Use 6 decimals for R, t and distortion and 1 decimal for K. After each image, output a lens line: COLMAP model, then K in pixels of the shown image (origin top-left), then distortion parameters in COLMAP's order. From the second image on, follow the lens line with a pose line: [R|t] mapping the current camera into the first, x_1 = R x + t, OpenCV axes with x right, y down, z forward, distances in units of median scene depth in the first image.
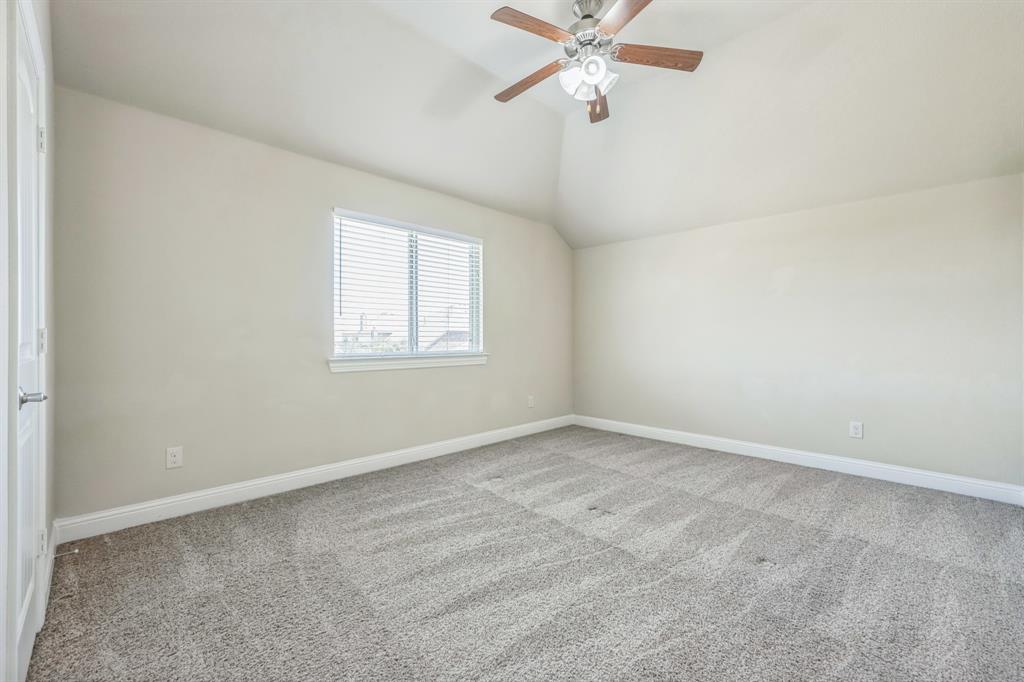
lens RADIAL K [[443.5, 0, 511.5], [0, 443.5, 337.0], [0, 0, 1]] dist [-0.007792, 0.000901]
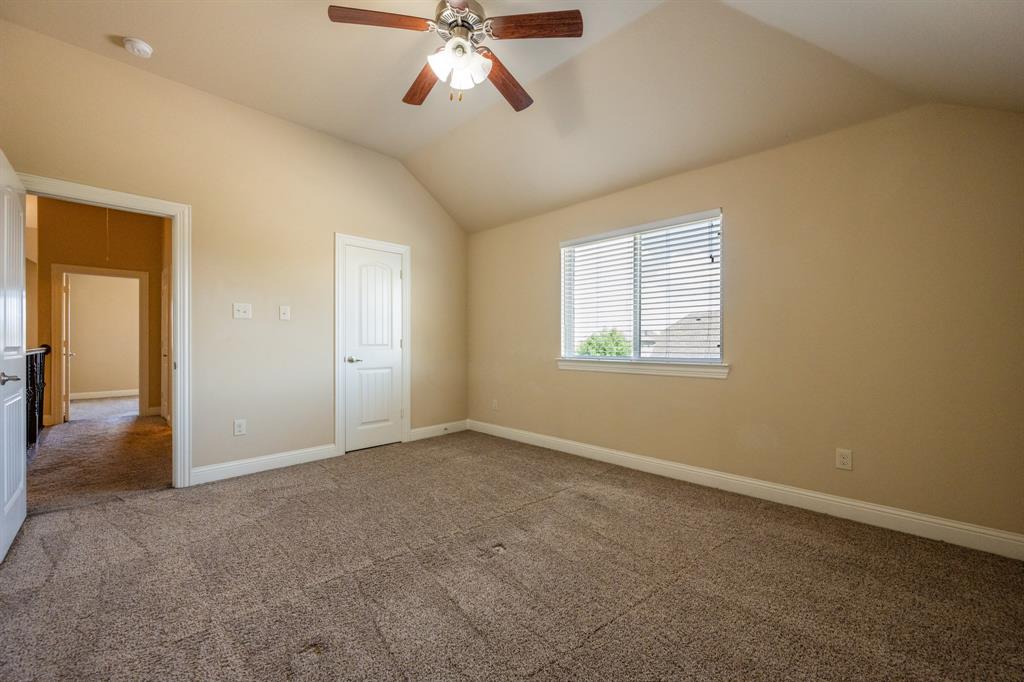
lens RADIAL K [[408.5, 0, 513.3], [0, 408.5, 344.3], [0, 0, 1]] dist [-0.006995, 0.002498]
pose [[-0.021145, 0.003818, -0.999769, 1.003844], [0.005243, 0.999979, 0.003708, 0.000634], [0.999763, -0.005164, -0.021165, 1.093361]]
